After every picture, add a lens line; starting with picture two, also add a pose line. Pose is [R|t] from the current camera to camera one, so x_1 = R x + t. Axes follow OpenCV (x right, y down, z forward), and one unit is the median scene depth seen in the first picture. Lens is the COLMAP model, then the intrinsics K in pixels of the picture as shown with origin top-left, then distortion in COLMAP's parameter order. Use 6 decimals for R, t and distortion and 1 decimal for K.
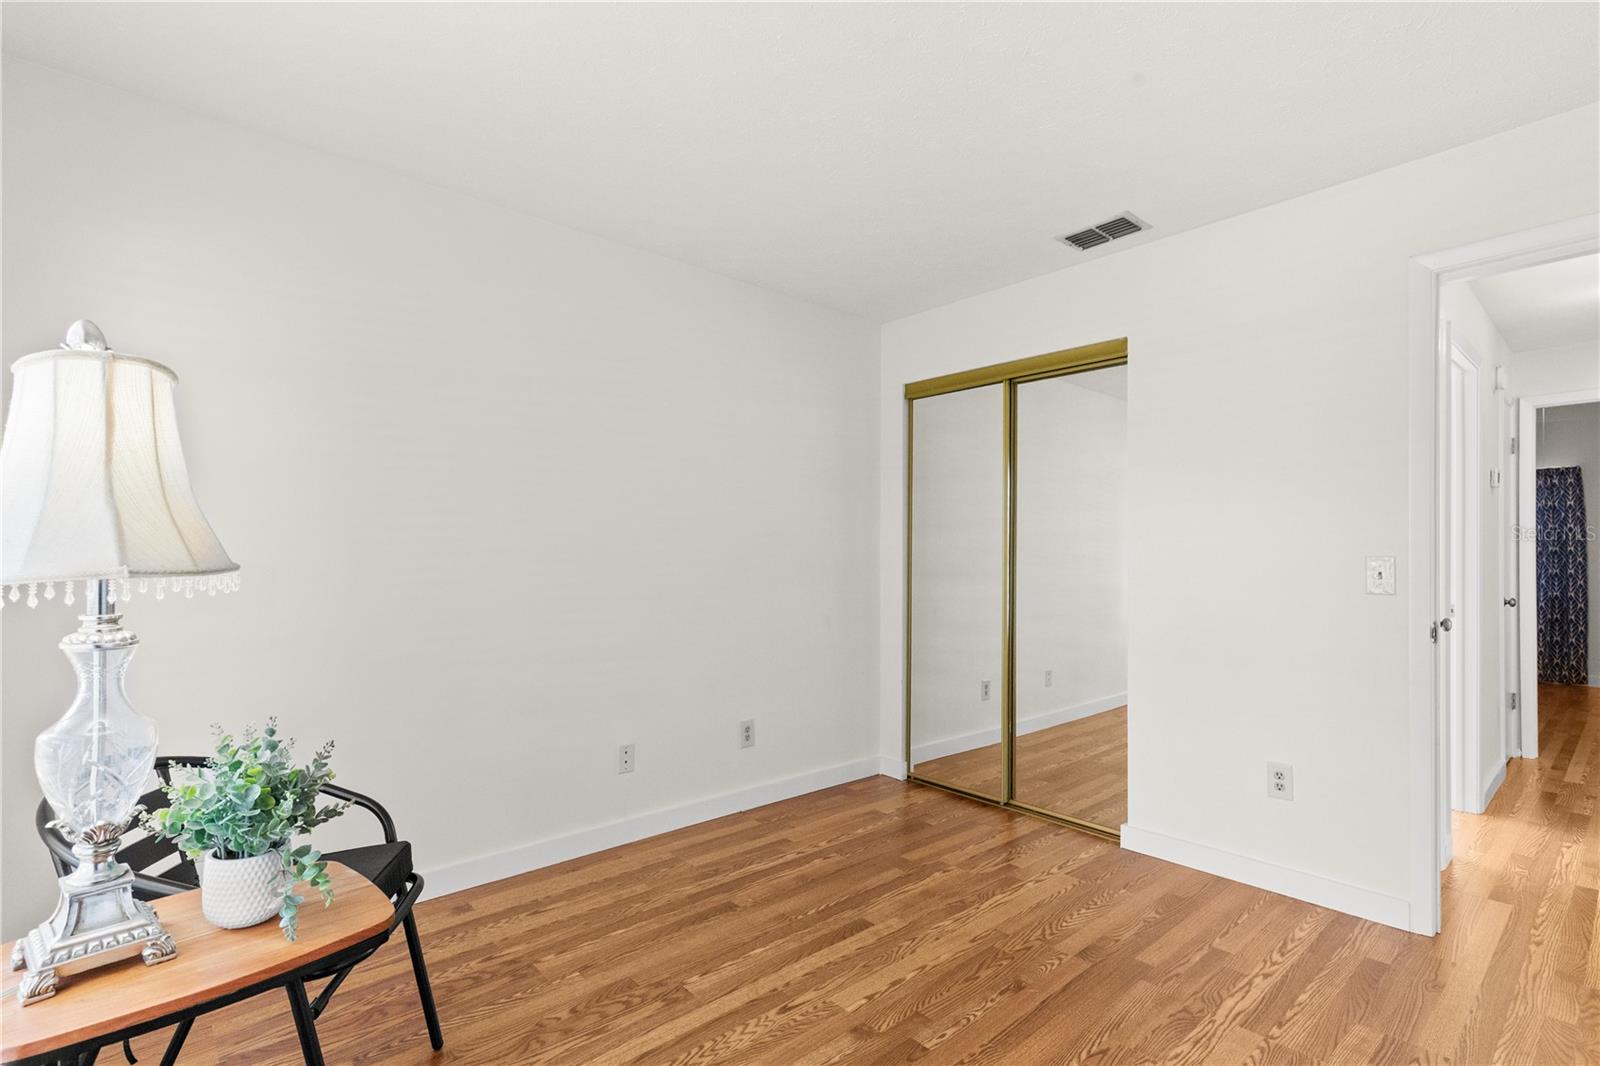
lens RADIAL K [[731.7, 0, 862.2], [0, 731.7, 552.2], [0, 0, 1]] dist [0.010843, -0.000105]
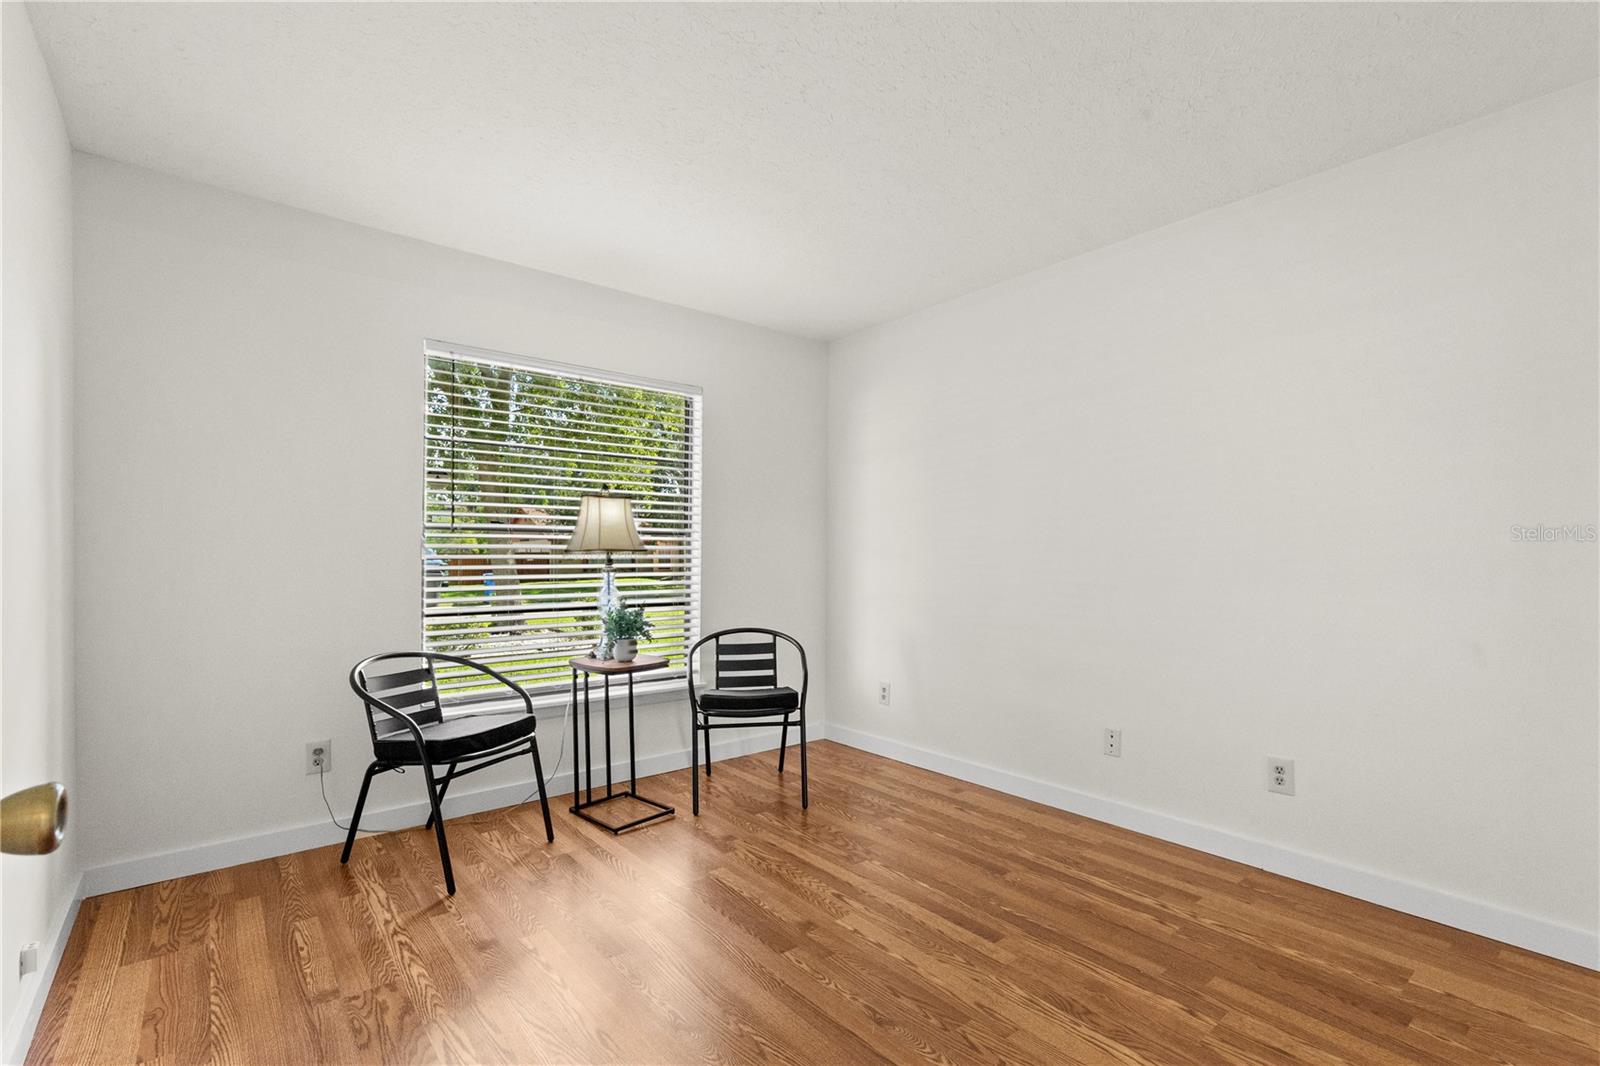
lens RADIAL K [[718.4, 0, 816.3], [0, 718.4, 546.8], [0, 0, 1]] dist [0.013291, -0.003575]
pose [[-0.046577, -0.018316, -0.998747, 0.841968], [0.005984, 0.999809, -0.018615, 0.025816], [0.998897, -0.006844, -0.046458, 0.740579]]
